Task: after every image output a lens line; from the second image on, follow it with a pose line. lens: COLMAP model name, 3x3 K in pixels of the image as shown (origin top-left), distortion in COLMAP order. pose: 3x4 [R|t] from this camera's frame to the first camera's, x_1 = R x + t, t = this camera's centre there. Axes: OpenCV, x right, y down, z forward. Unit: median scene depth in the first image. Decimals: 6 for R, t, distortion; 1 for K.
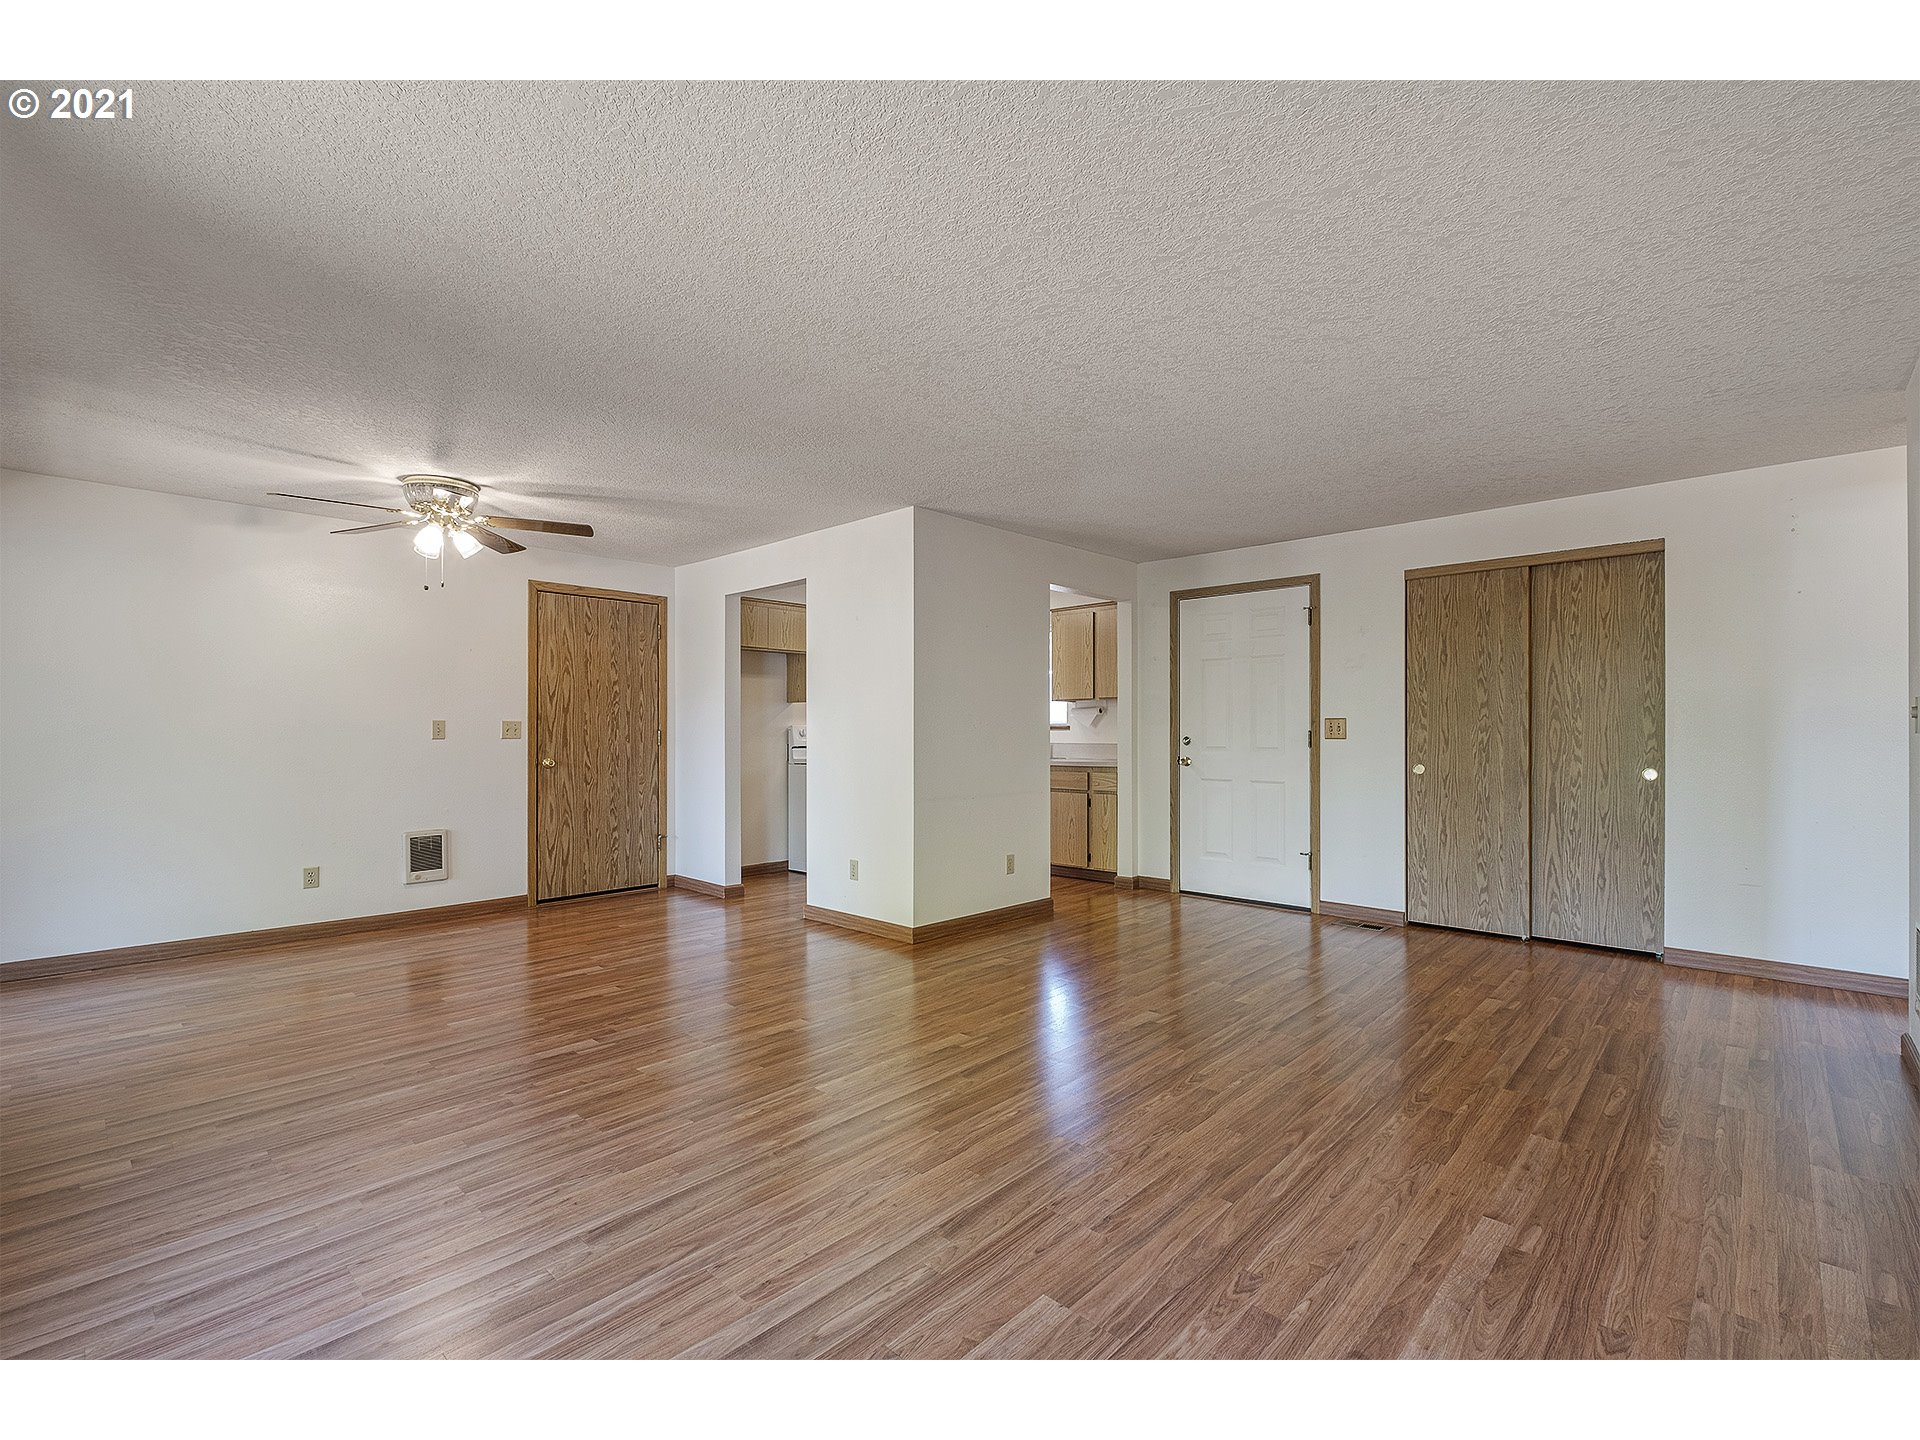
lens RADIAL K [[840.4, 0, 995.8], [0, 840.4, 707.4], [0, 0, 1]] dist [-0.002332, -0.004099]
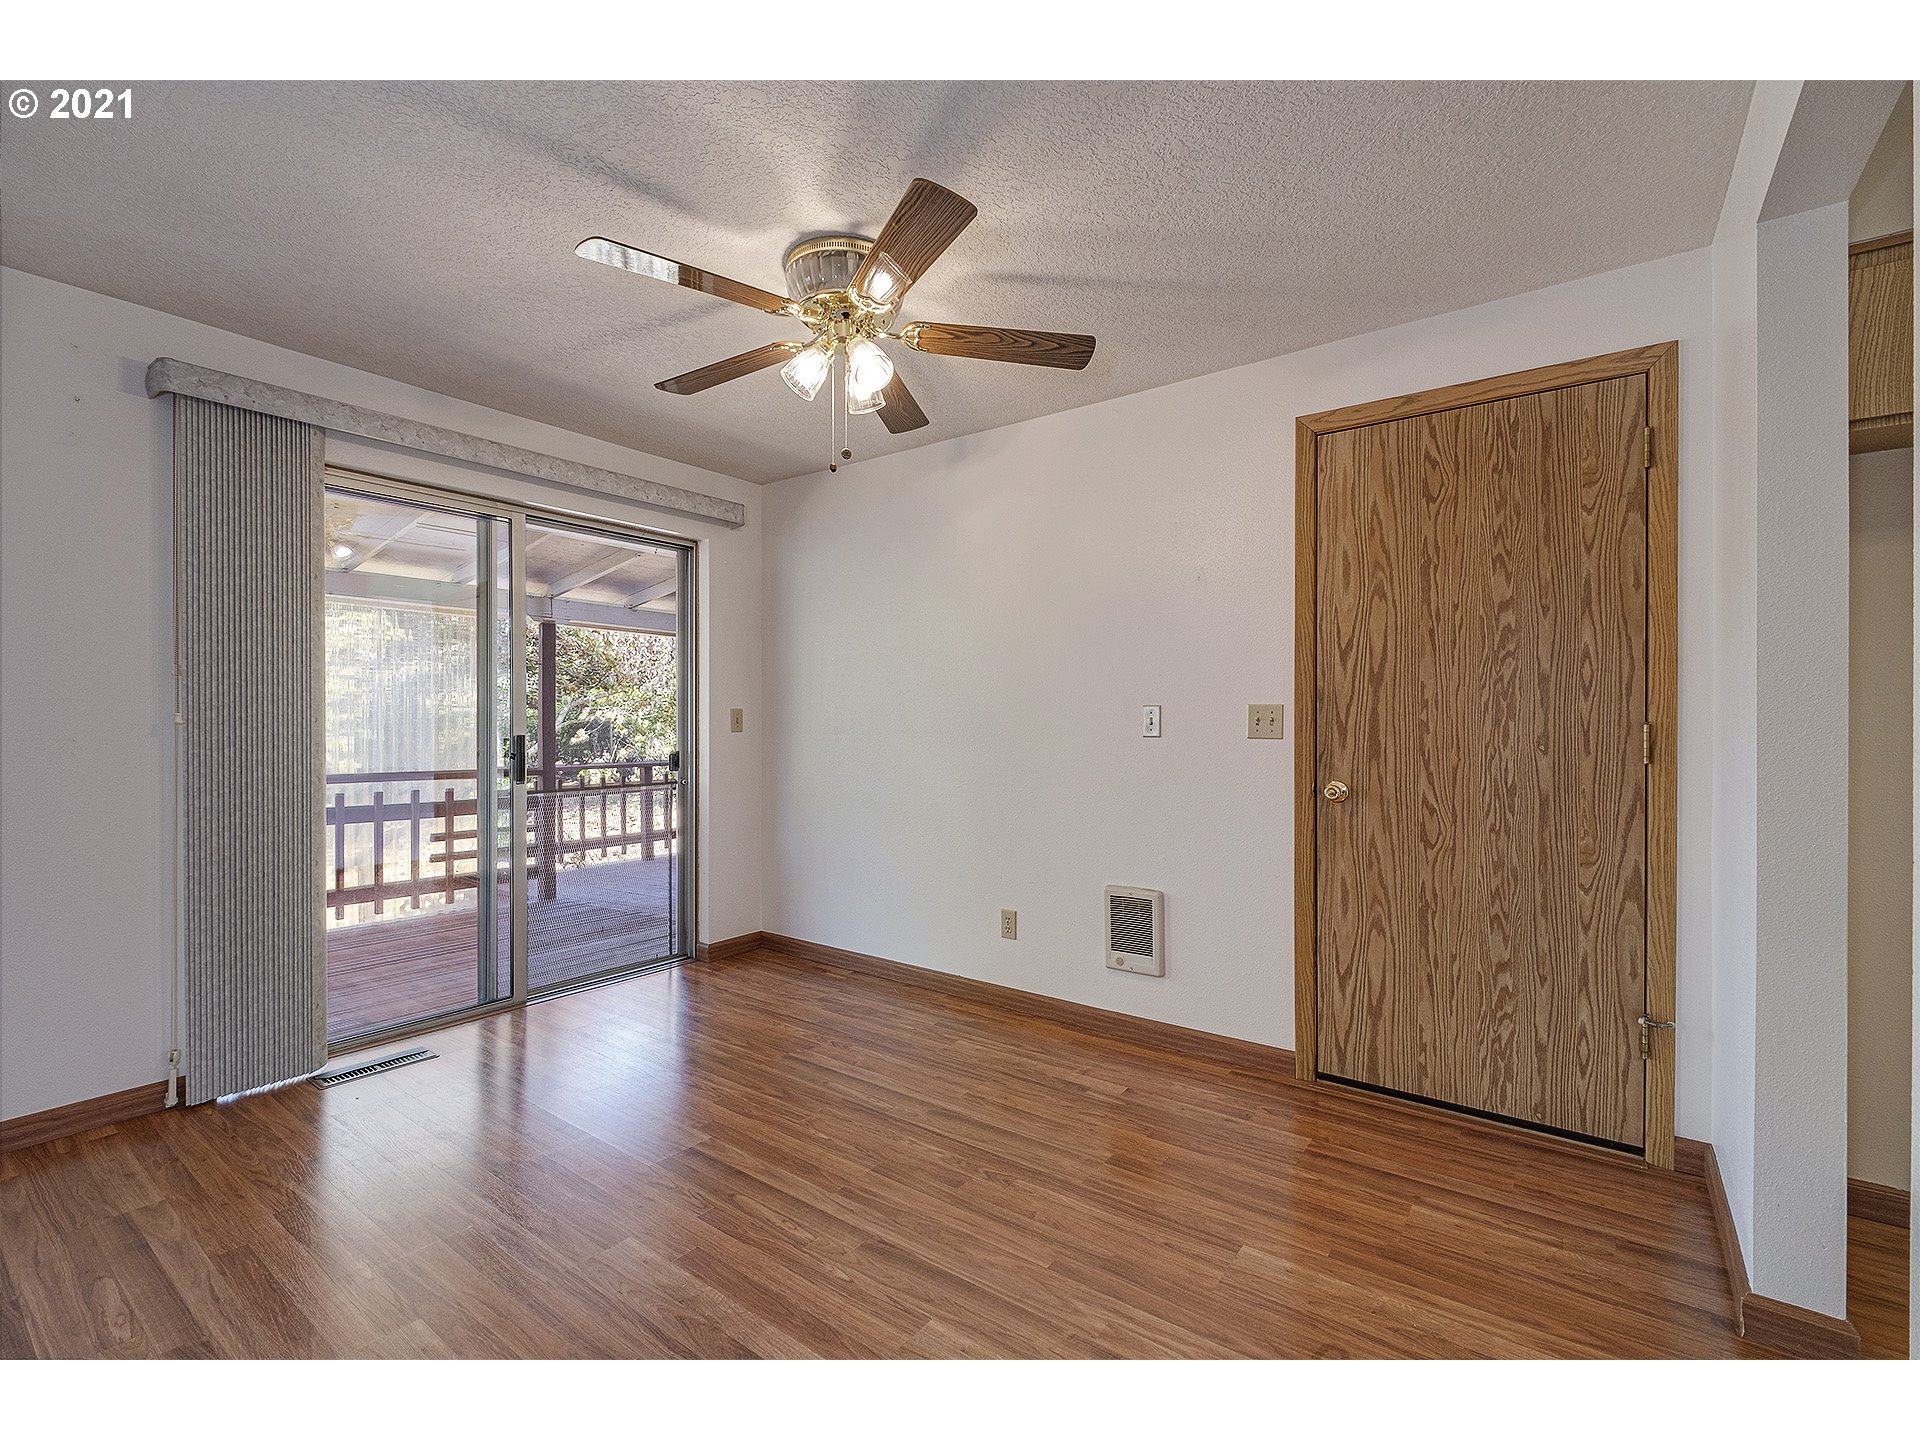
lens RADIAL K [[840.4, 0, 944.1], [0, 840.4, 723.9], [0, 0, 1]] dist [-0.002332, -0.004099]
pose [[0.096179, 0.007621, -0.995335, -0.082250], [0.027022, 0.999582, 0.010264, 0.017325], [0.994997, -0.027883, 0.095933, 0.739067]]
